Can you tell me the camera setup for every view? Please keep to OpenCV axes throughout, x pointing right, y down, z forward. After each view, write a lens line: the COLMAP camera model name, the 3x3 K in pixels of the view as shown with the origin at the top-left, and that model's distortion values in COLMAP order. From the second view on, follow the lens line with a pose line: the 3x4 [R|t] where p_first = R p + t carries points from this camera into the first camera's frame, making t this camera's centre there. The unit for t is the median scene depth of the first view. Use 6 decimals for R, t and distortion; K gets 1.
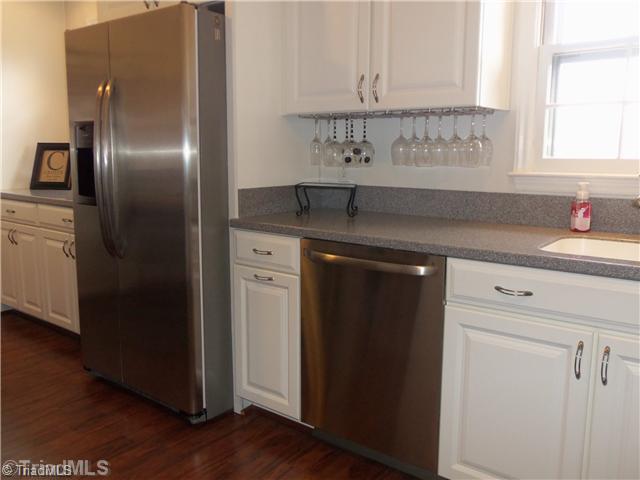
lens RADIAL K [[542.6, 0, 319.7], [0, 542.6, 228.6], [0, 0, 1]] dist [-0.005605, -0.006564]
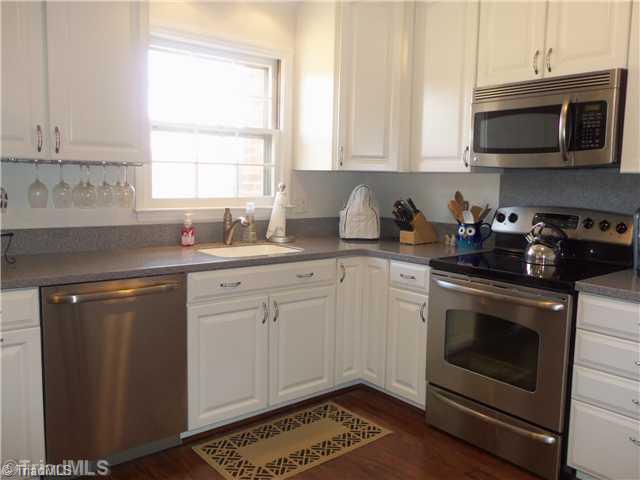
lens RADIAL K [[517.4, 0, 320.0], [0, 517.4, 240.0], [0, 0, 1]] dist [-0.046906, 0.002413]
pose [[0.254364, -0.111261, 0.960687, -0.779934], [0.117816, 0.989527, 0.083407, -0.084305], [-0.959905, 0.091969, 0.264808, 0.245683]]
